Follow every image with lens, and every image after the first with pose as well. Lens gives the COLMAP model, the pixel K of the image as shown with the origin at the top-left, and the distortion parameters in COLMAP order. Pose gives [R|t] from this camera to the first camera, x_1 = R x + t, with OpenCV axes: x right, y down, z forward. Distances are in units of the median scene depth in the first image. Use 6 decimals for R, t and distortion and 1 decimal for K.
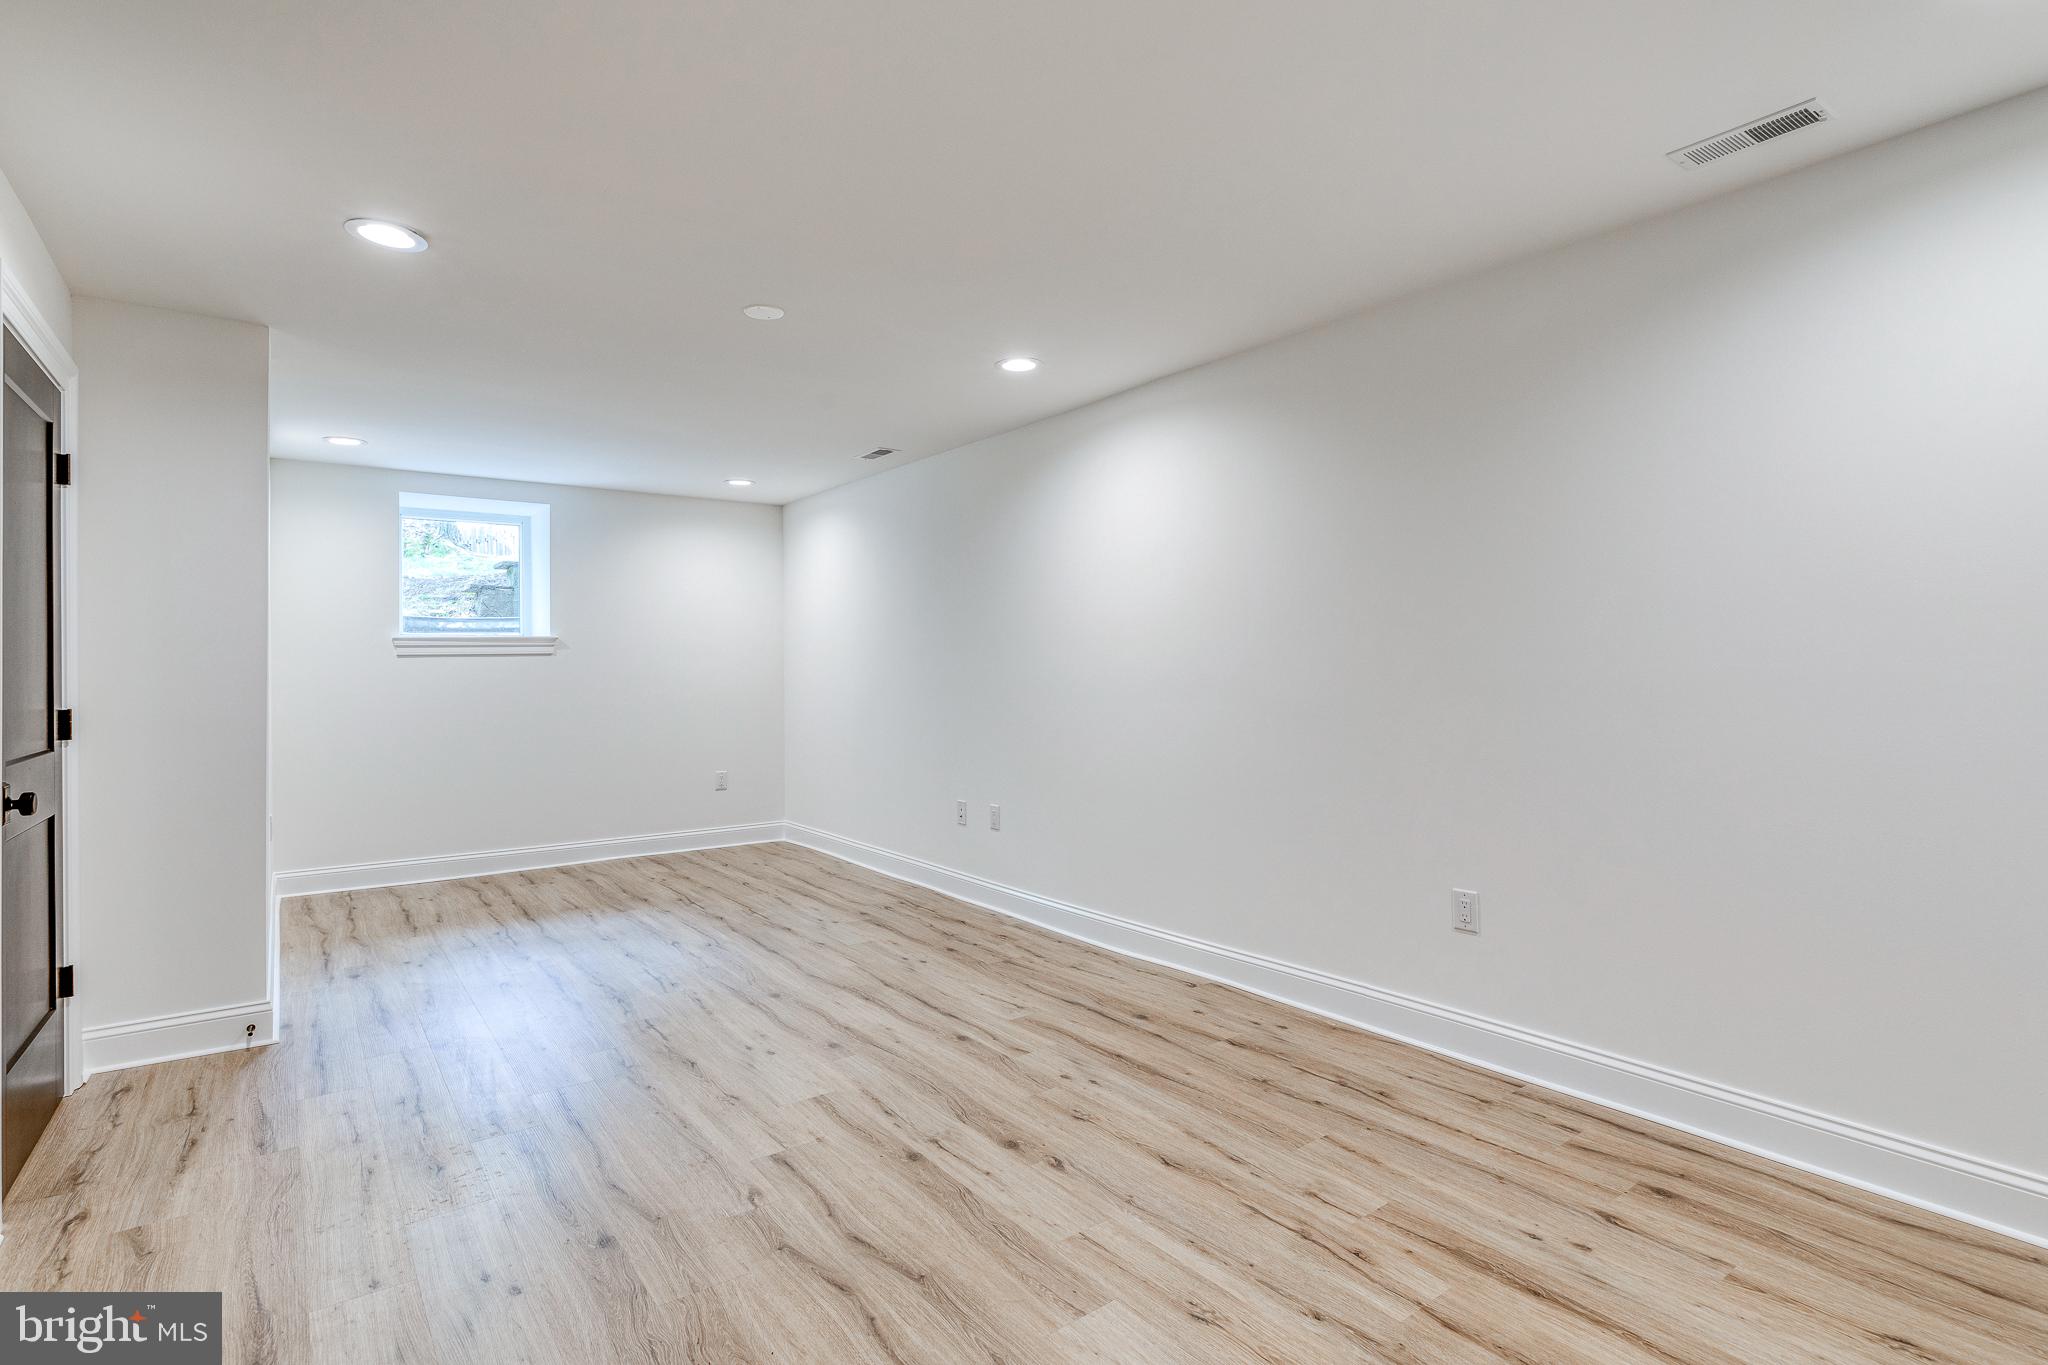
lens RADIAL K [[1012.5, 0, 1032.0], [0, 1012.5, 673.8], [0, 0, 1]] dist [-0.003485, -0.000908]
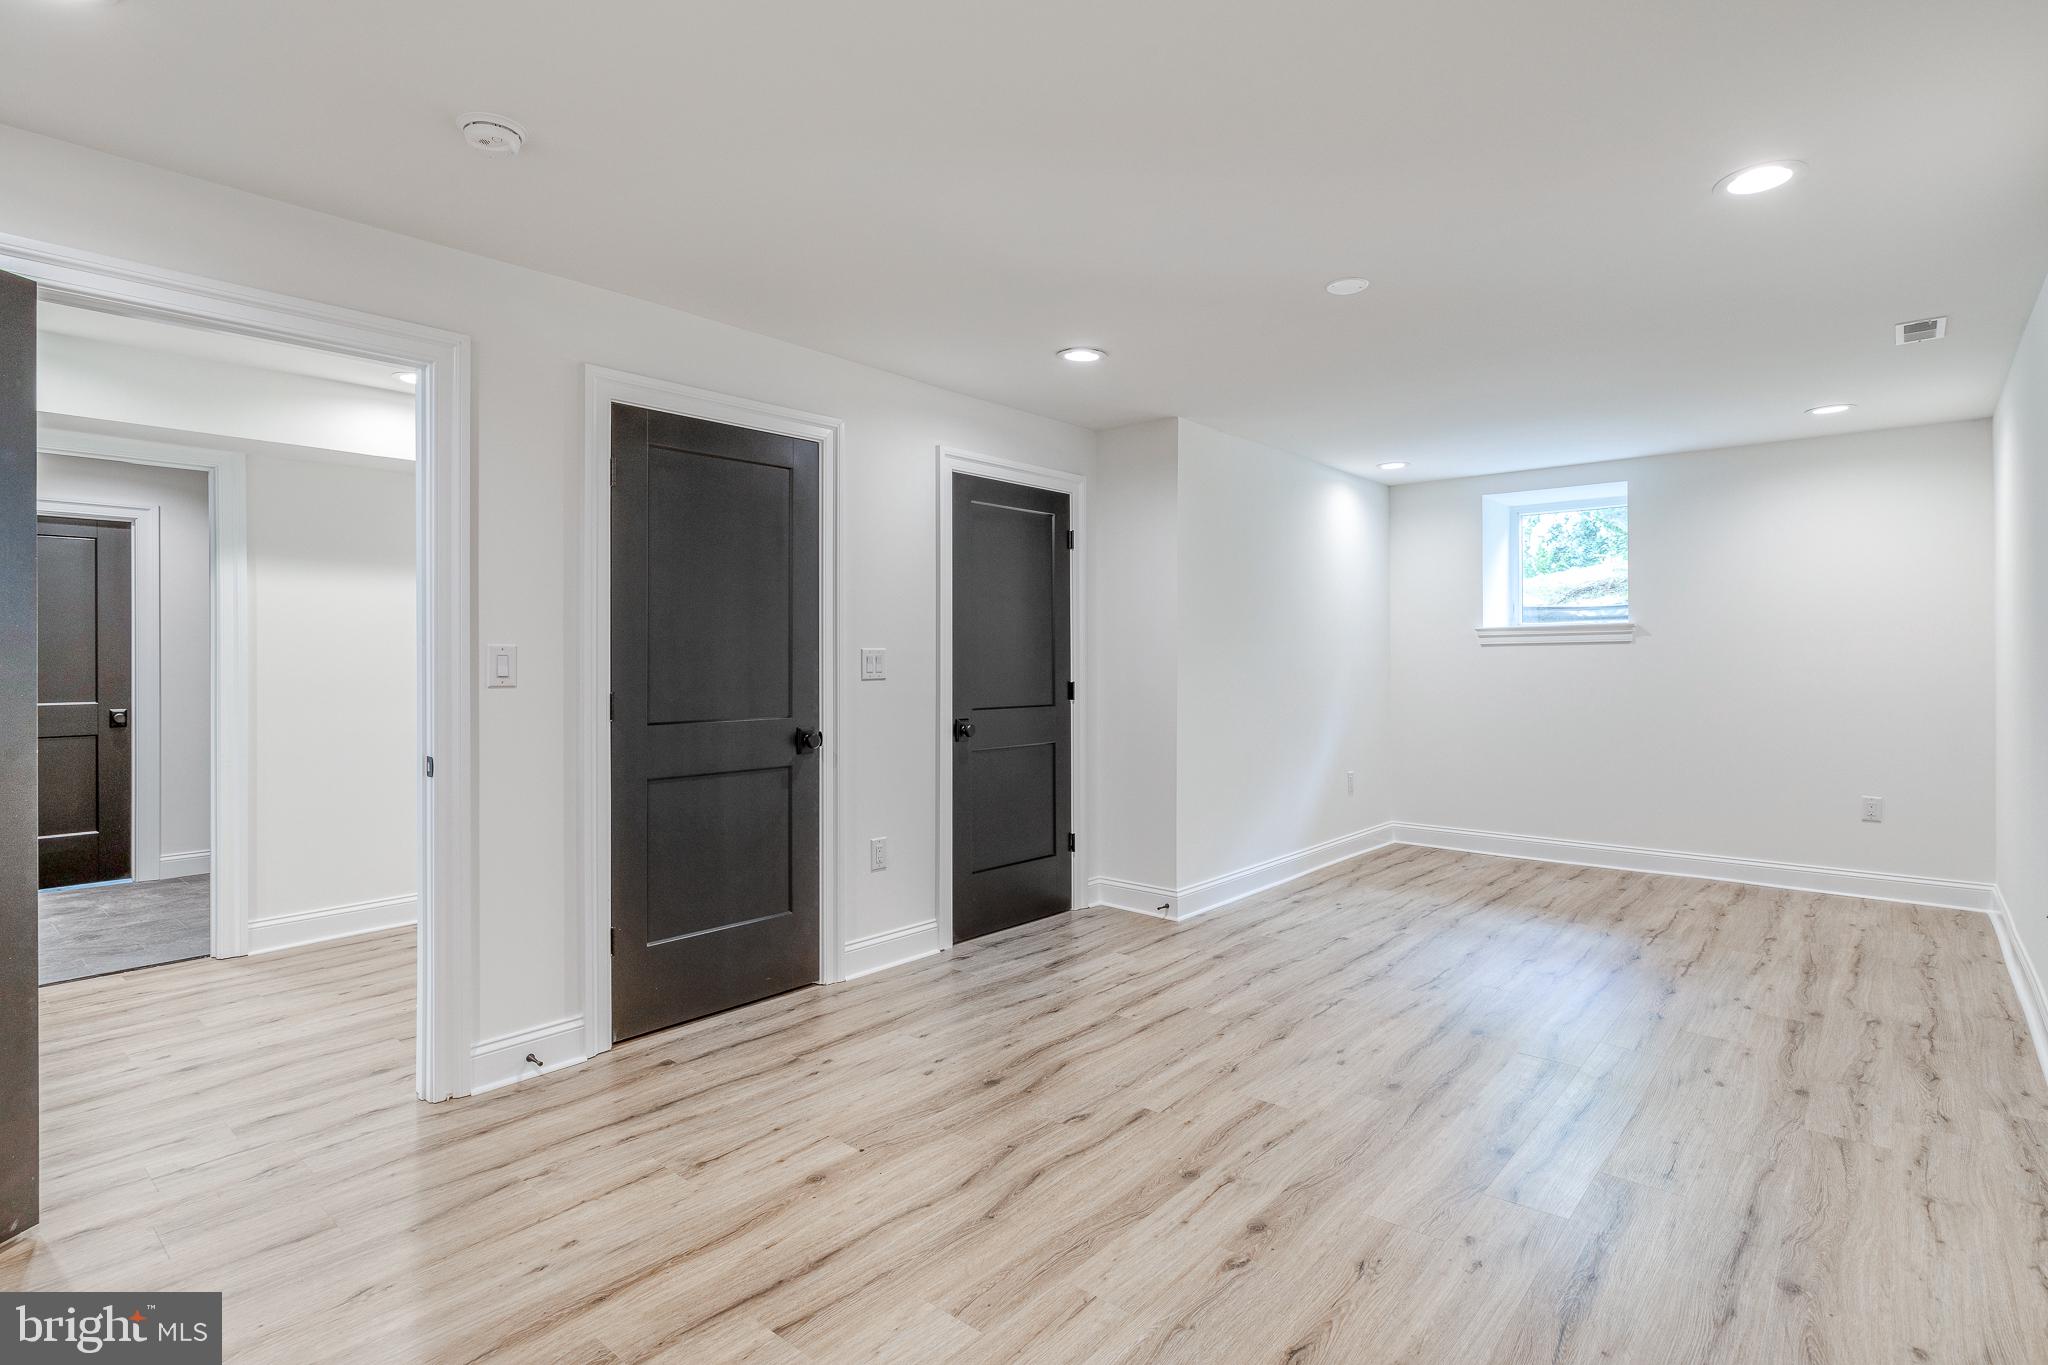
lens RADIAL K [[1012.5, 0, 1032.0], [0, 1012.5, 673.8], [0, 0, 1]] dist [-0.003485, -0.000908]
pose [[0.210279, 0.021880, -0.977397, 0.600554], [-0.005264, 0.999760, 0.021248, -0.012780], [0.977627, 0.000677, 0.210344, 0.503484]]
